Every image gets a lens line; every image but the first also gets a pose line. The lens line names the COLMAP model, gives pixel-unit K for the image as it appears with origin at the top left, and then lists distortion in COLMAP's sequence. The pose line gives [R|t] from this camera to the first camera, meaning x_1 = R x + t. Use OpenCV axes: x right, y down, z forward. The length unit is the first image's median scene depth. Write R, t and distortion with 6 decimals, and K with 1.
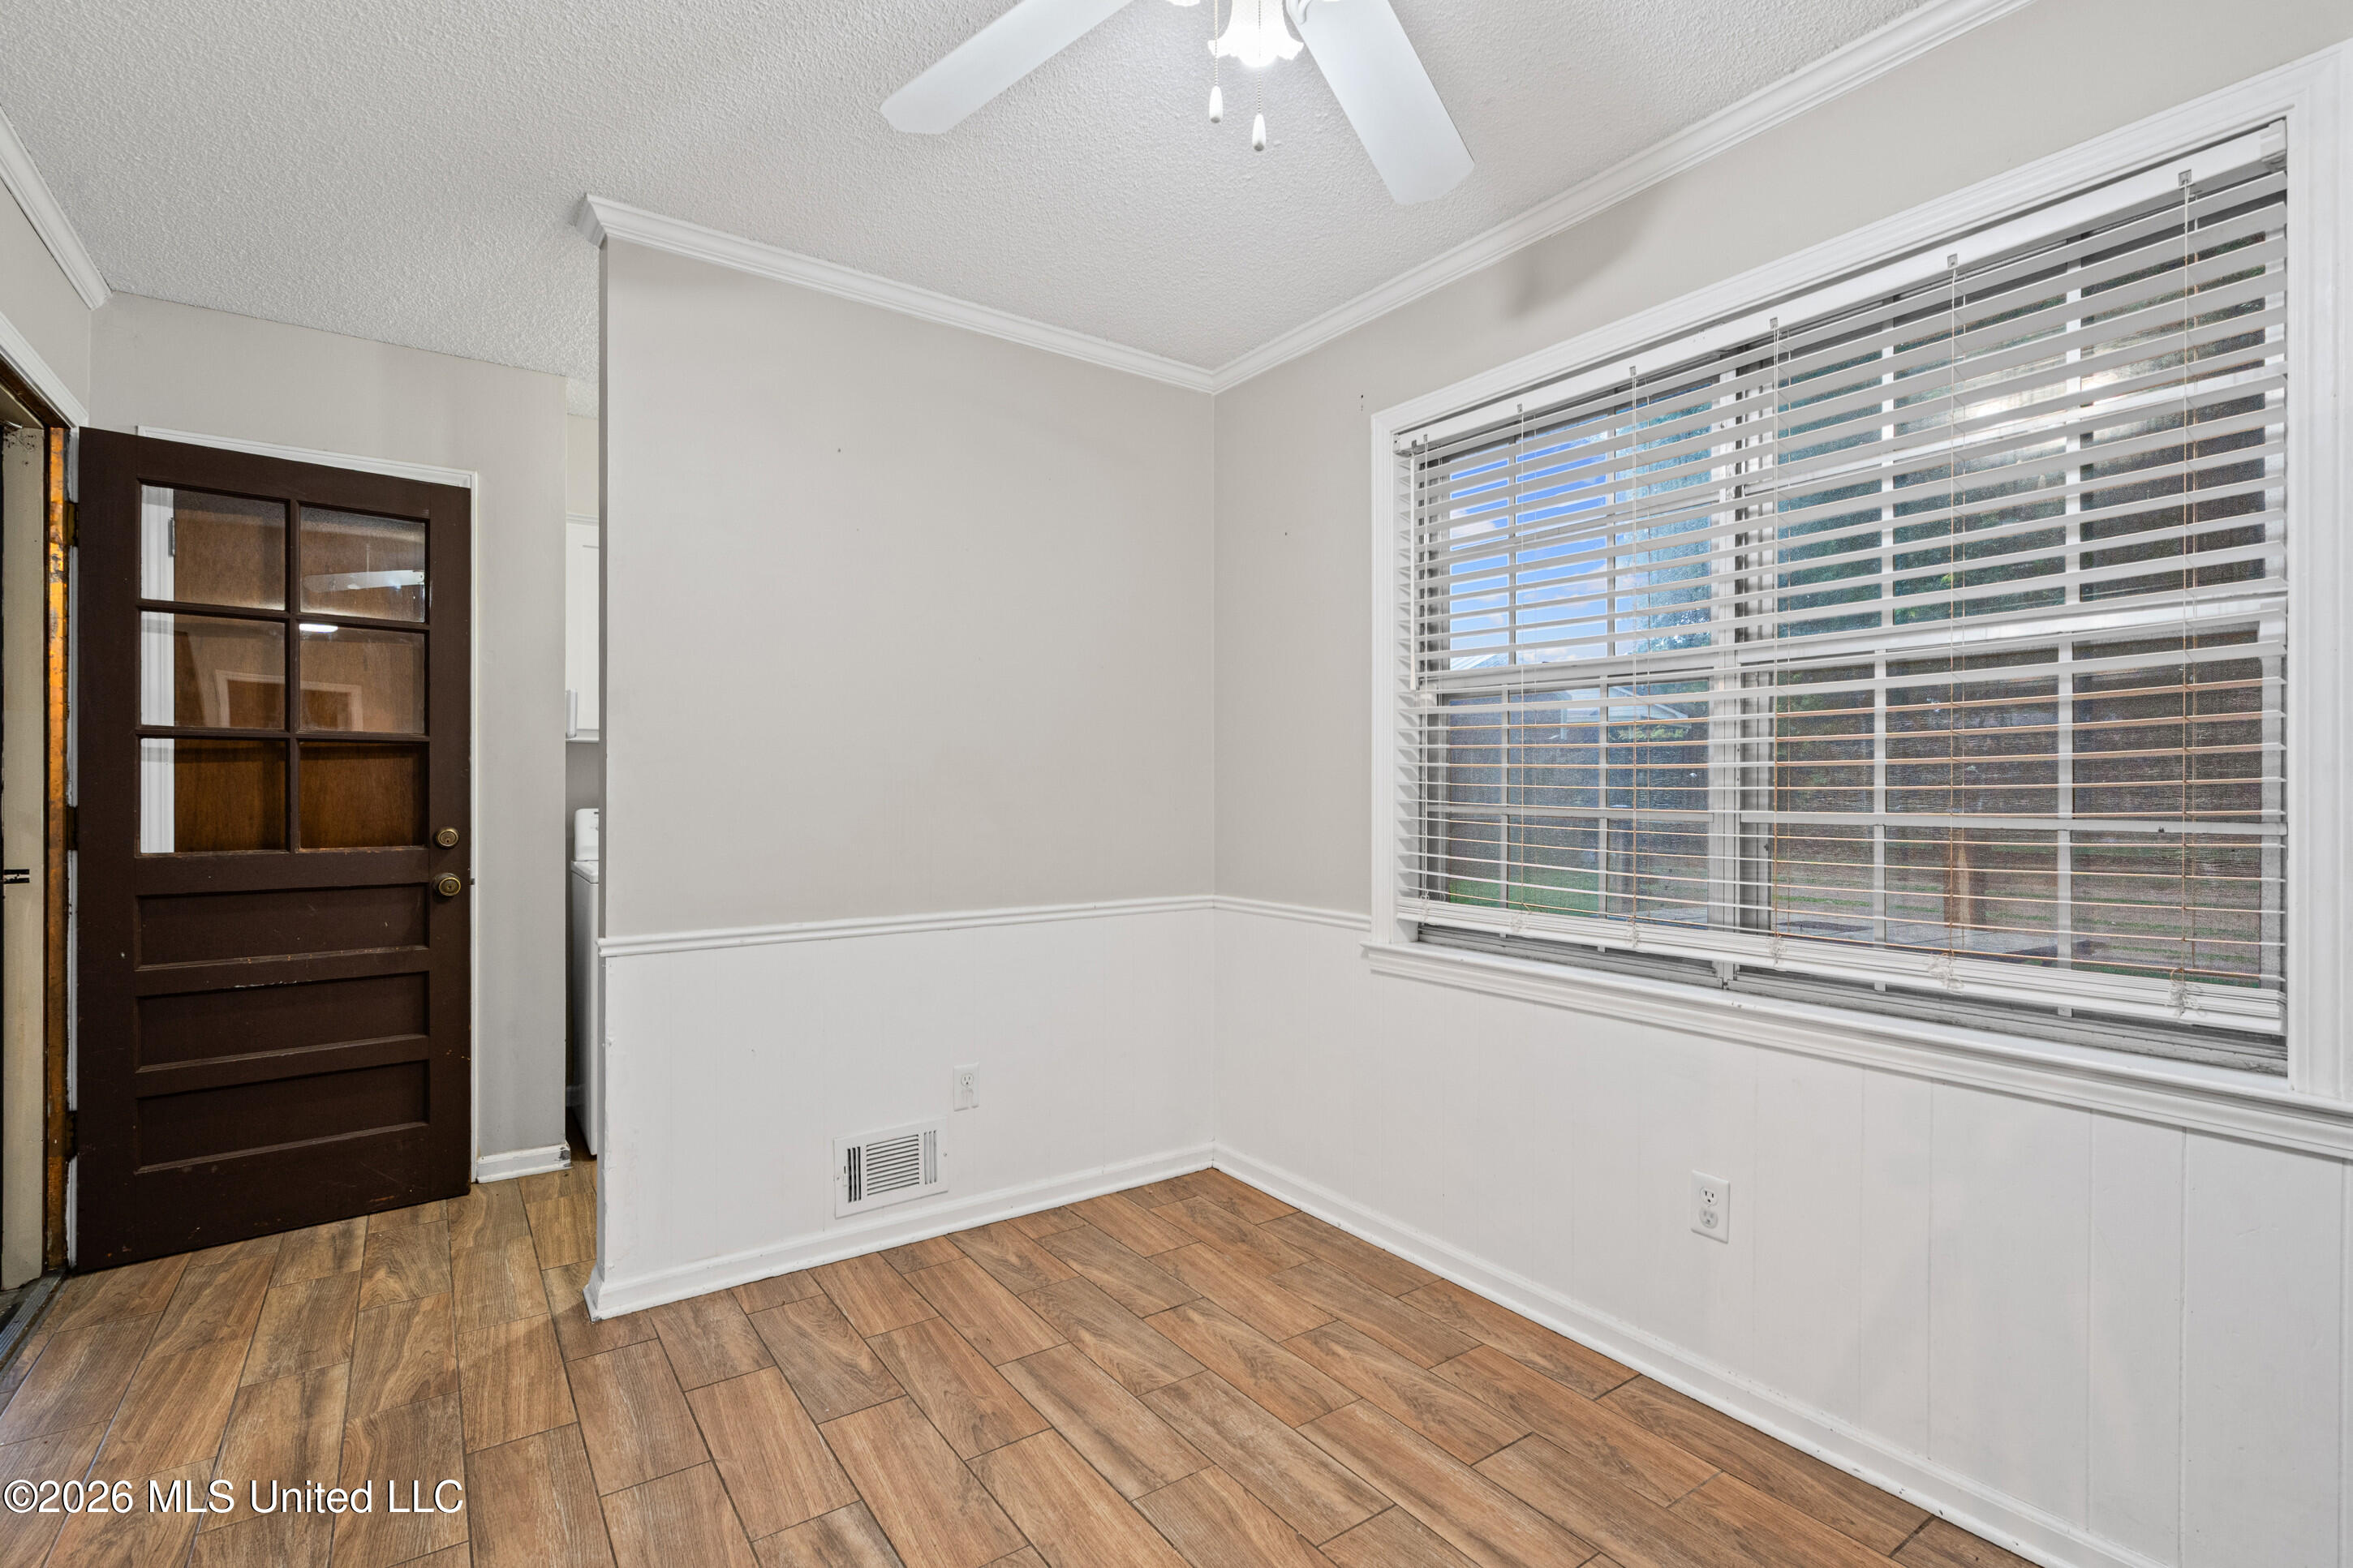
lens RADIAL K [[1079.0, 0, 1157.0], [0, 1079.0, 792.1], [0, 0, 1]] dist [-0.006614, 0.002642]
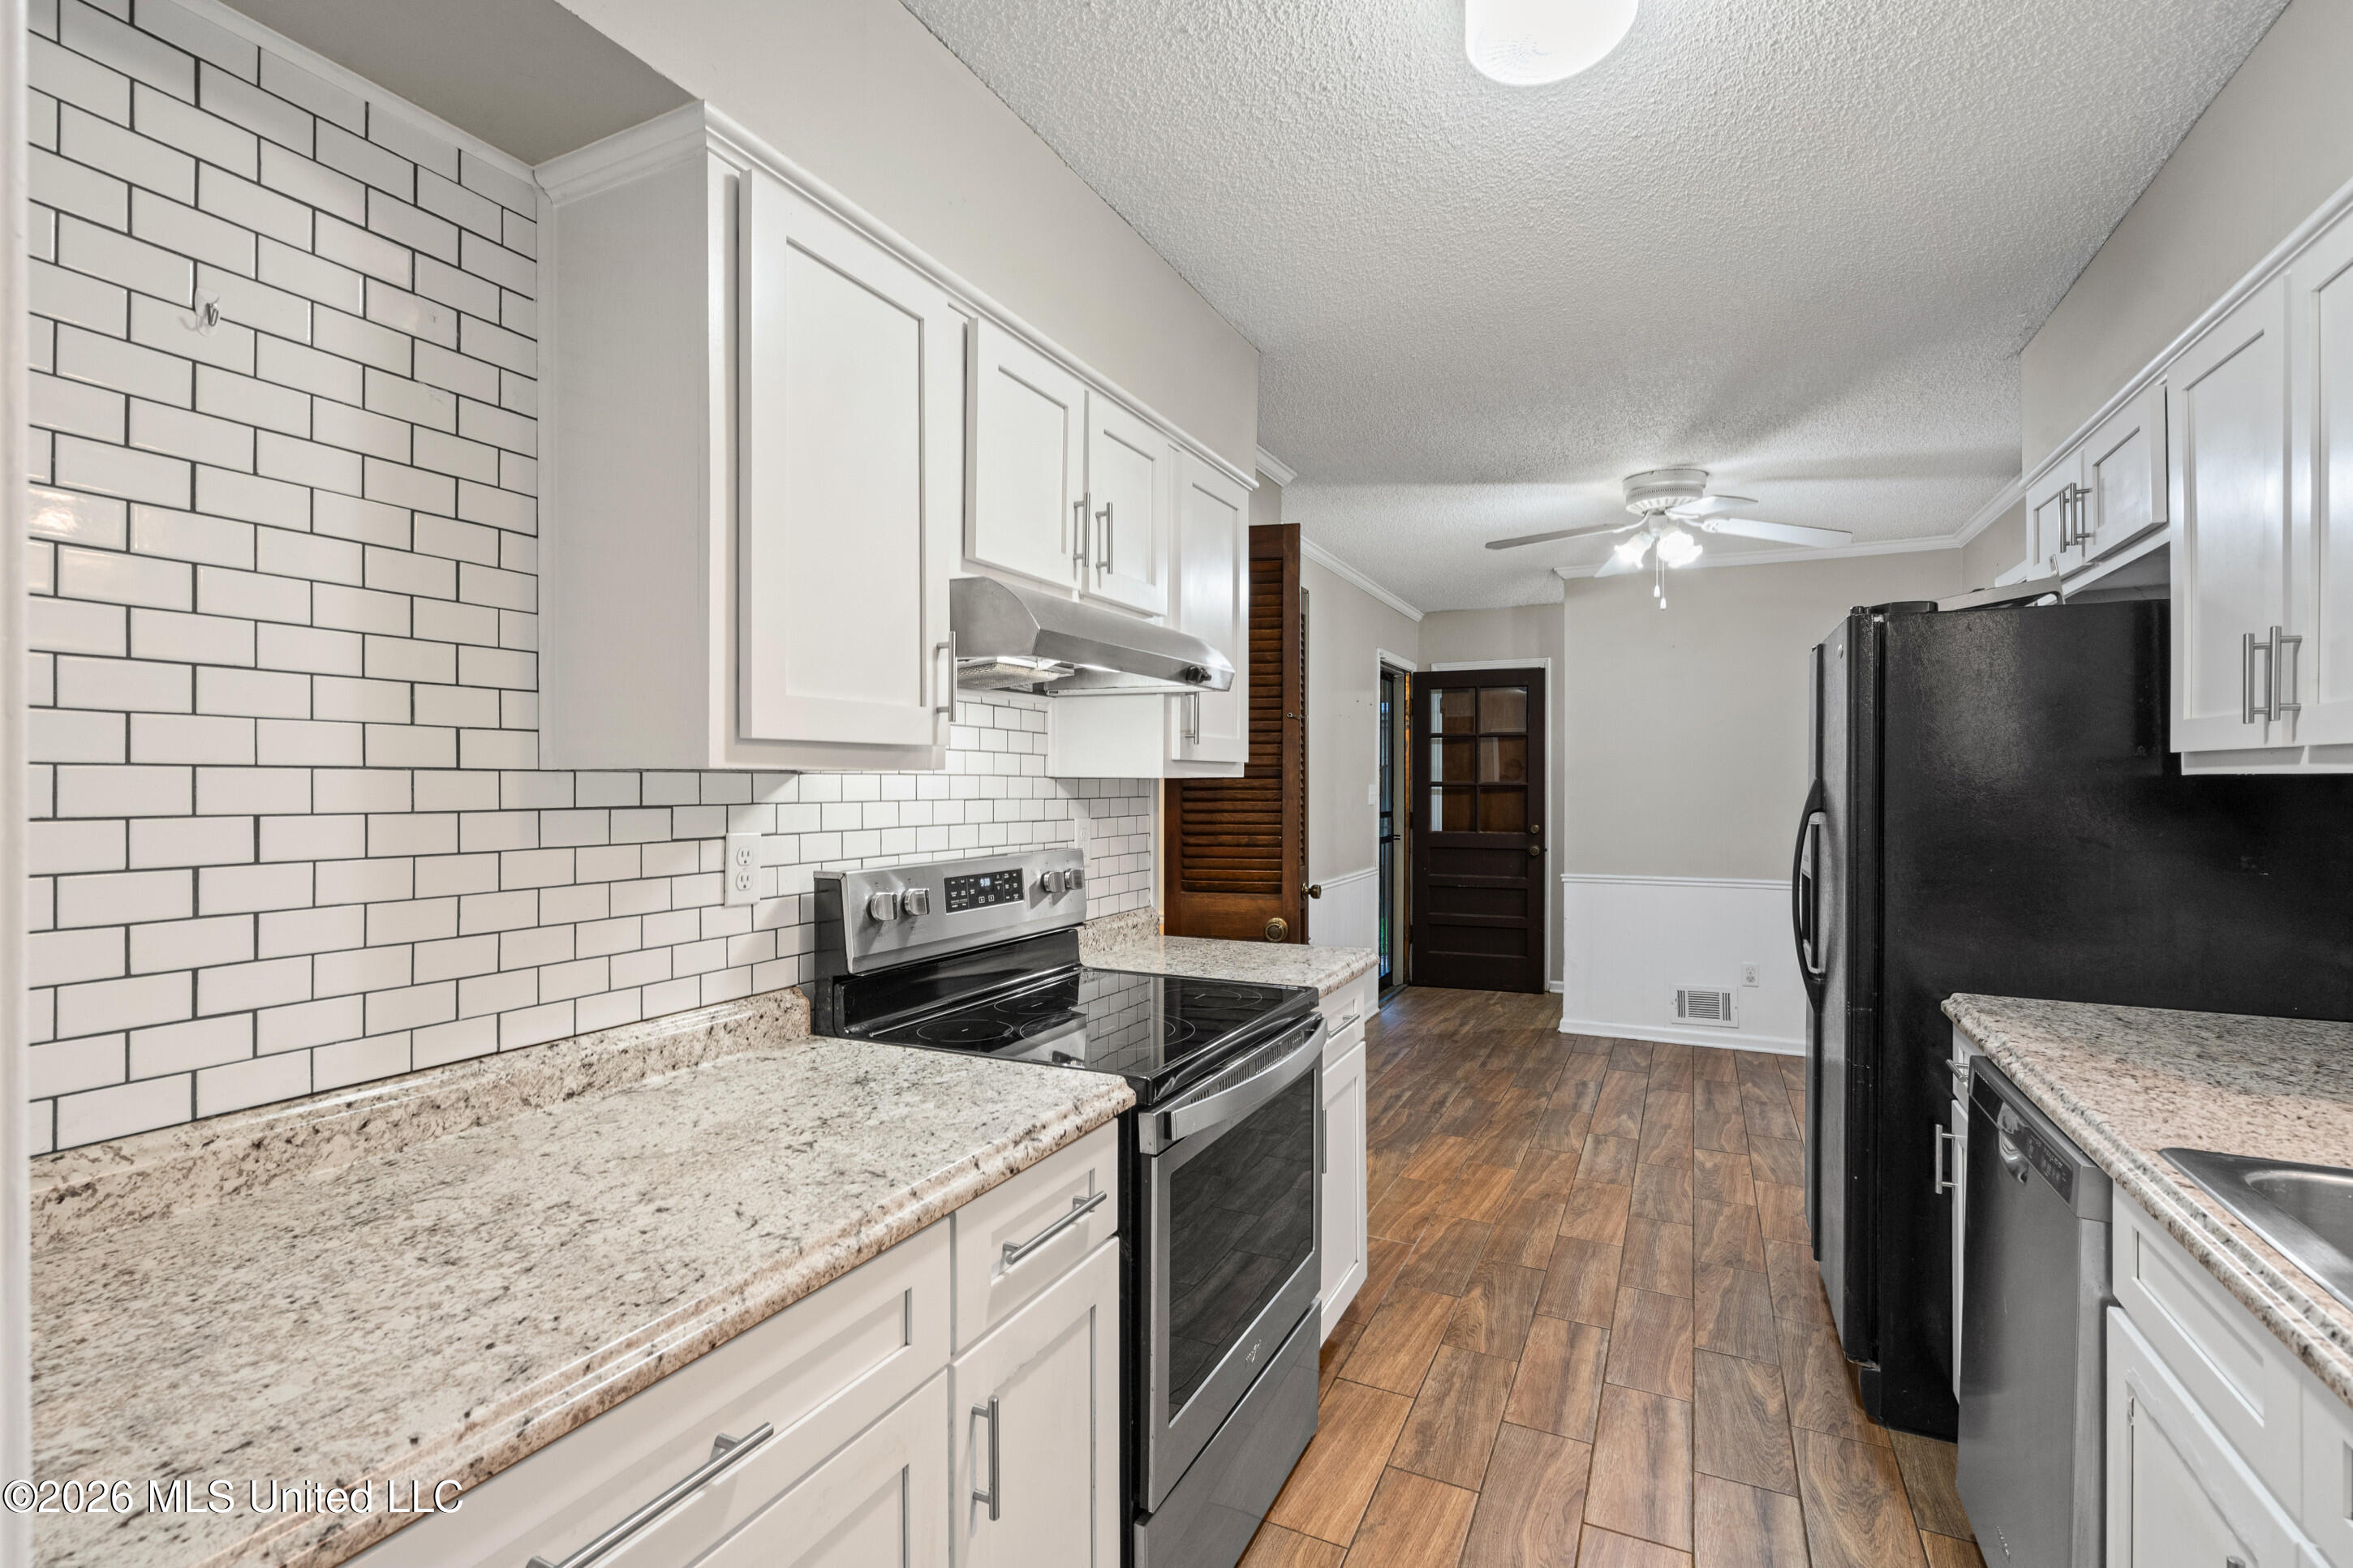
lens RADIAL K [[1079.0, 0, 1137.4], [0, 1079.0, 792.0], [0, 0, 1]] dist [-0.006614, 0.002642]
pose [[0.466675, 0.007785, -0.884395, 1.009332], [-0.000446, 0.999963, 0.008567, -0.057894], [0.884429, -0.003604, 0.466661, -0.828515]]
